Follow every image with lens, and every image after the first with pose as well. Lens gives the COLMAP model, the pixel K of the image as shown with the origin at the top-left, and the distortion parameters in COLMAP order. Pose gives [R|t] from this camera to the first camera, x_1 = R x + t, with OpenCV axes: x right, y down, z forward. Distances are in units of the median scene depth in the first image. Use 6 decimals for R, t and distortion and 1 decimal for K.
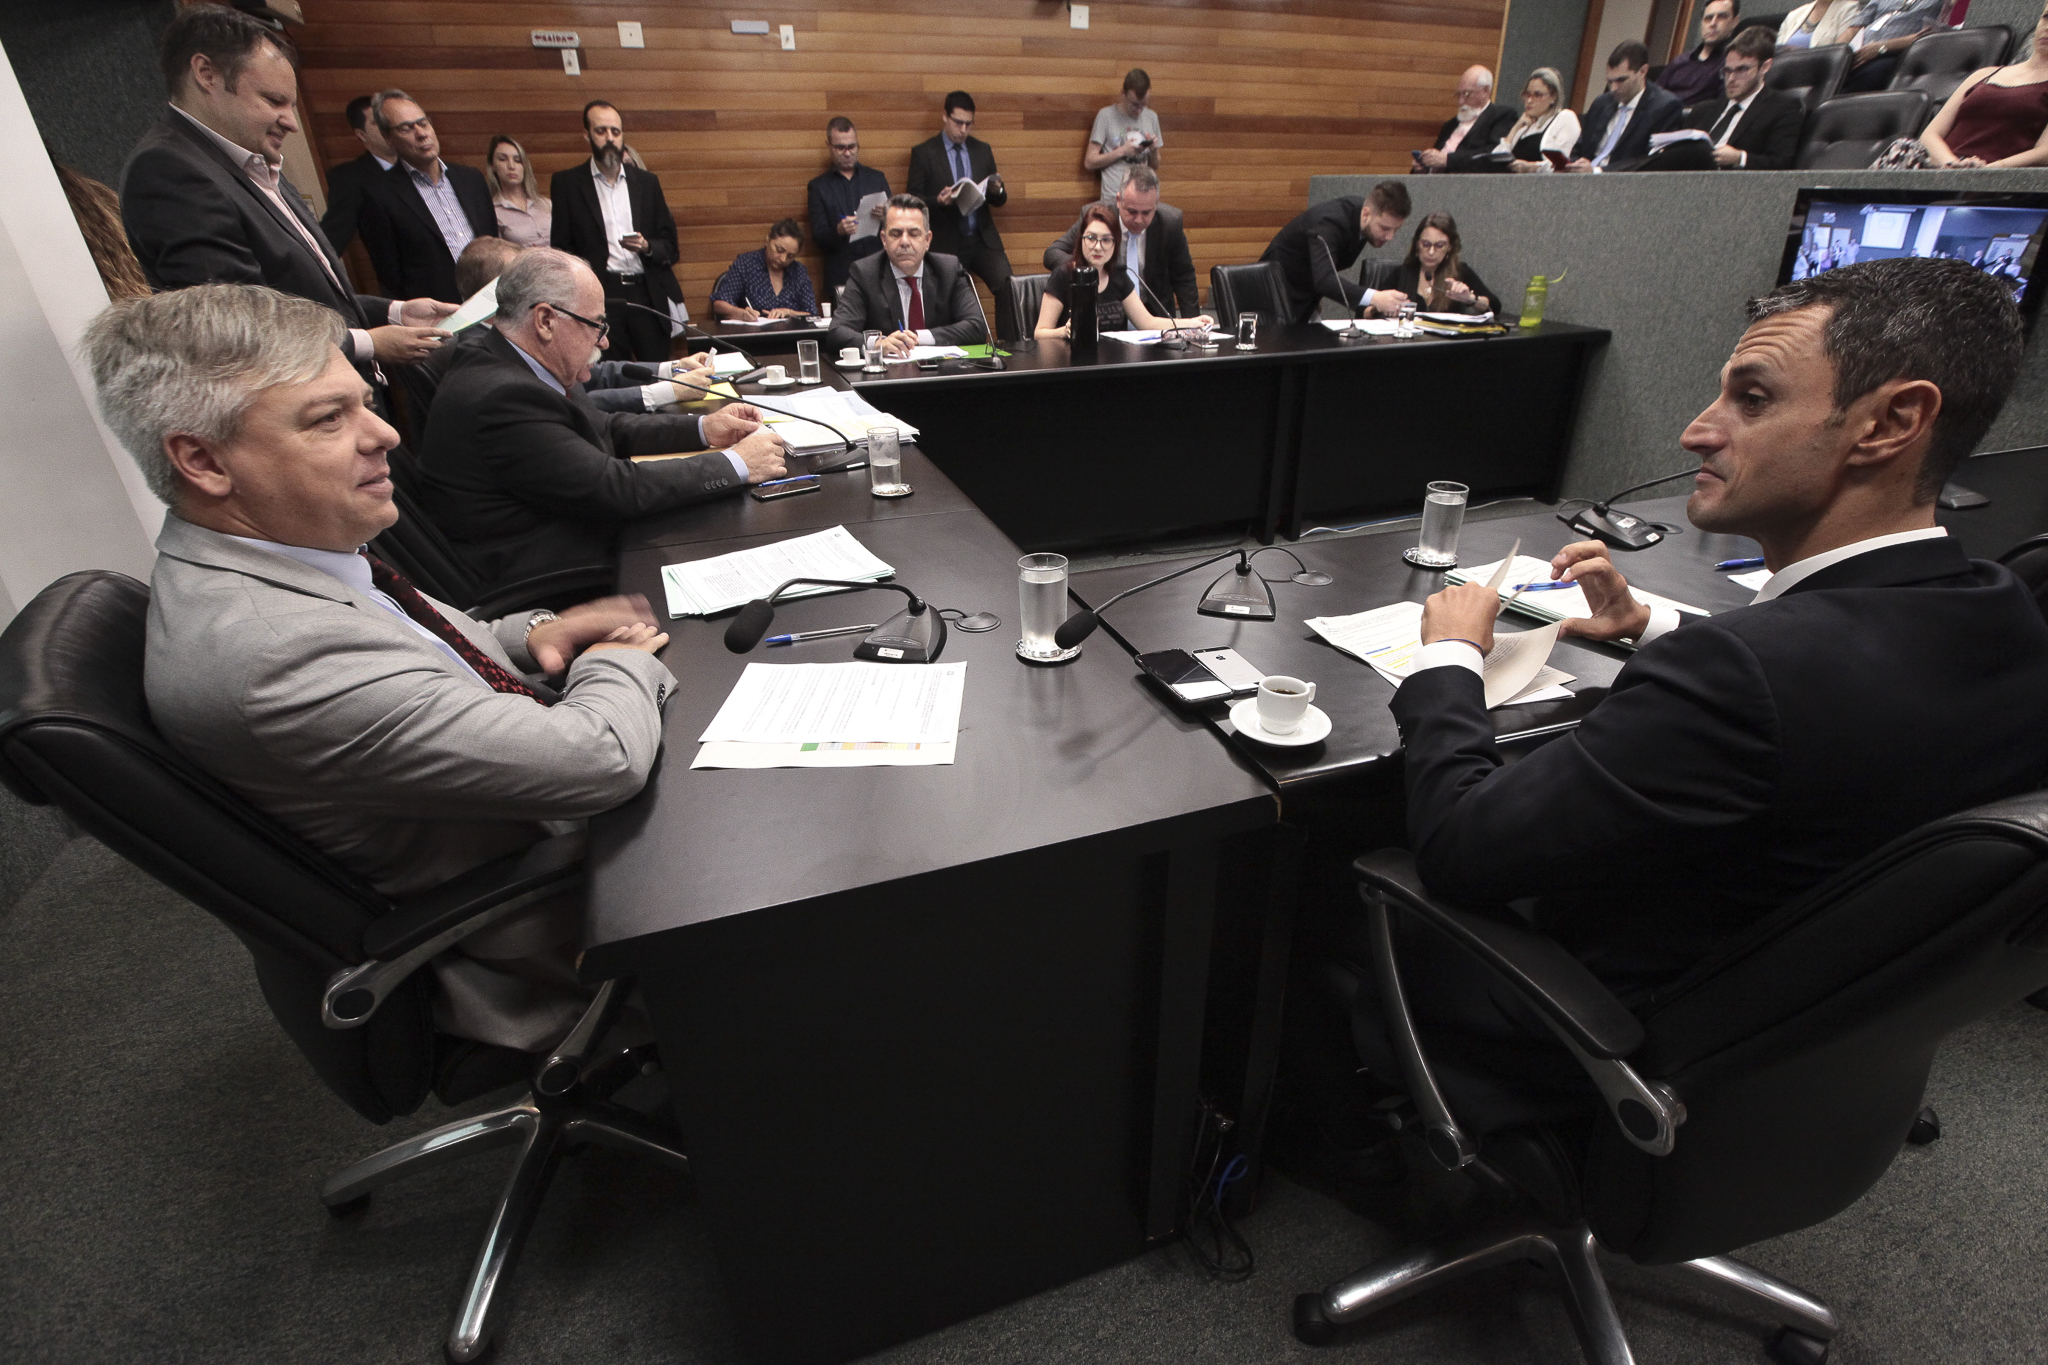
lens RADIAL K [[1022.7, 0, 1019.8], [0, 1022.7, 698.7], [0, 0, 1]] dist [-0.031939, 0.010239]
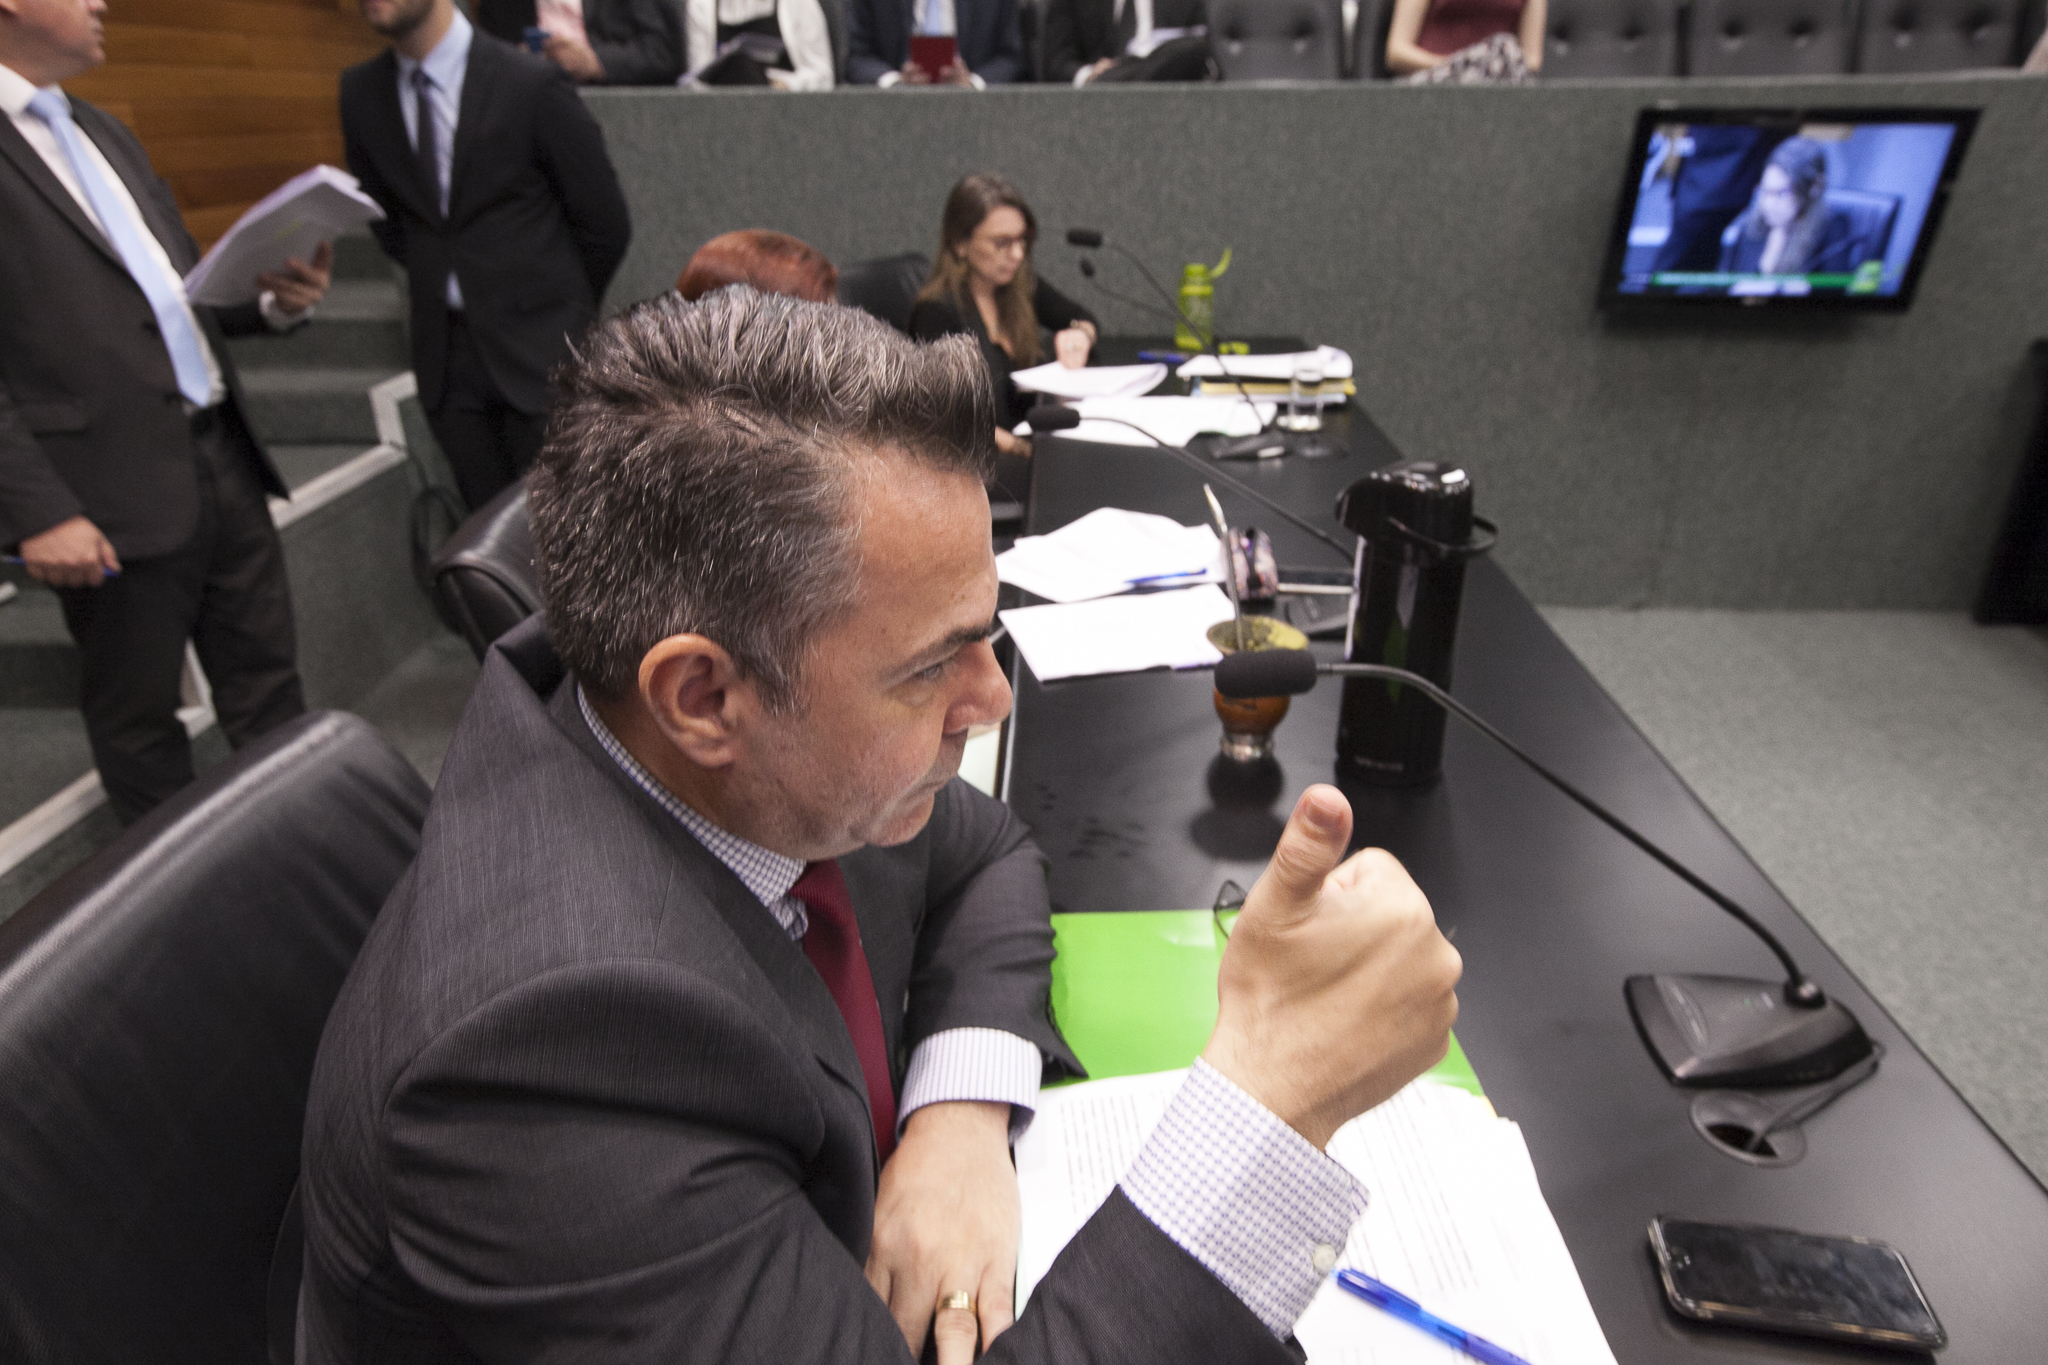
lens RADIAL K [[1280.0, 0, 1014.0], [0, 1280.0, 669.6], [0, 0, 1]] dist [-0.002235, 0.005788]
pose [[0.355377, -0.385677, 0.851446, -0.231356], [0.428499, 0.876774, 0.218302, -0.463262], [-0.830720, 0.287264, 0.476848, 0.891779]]
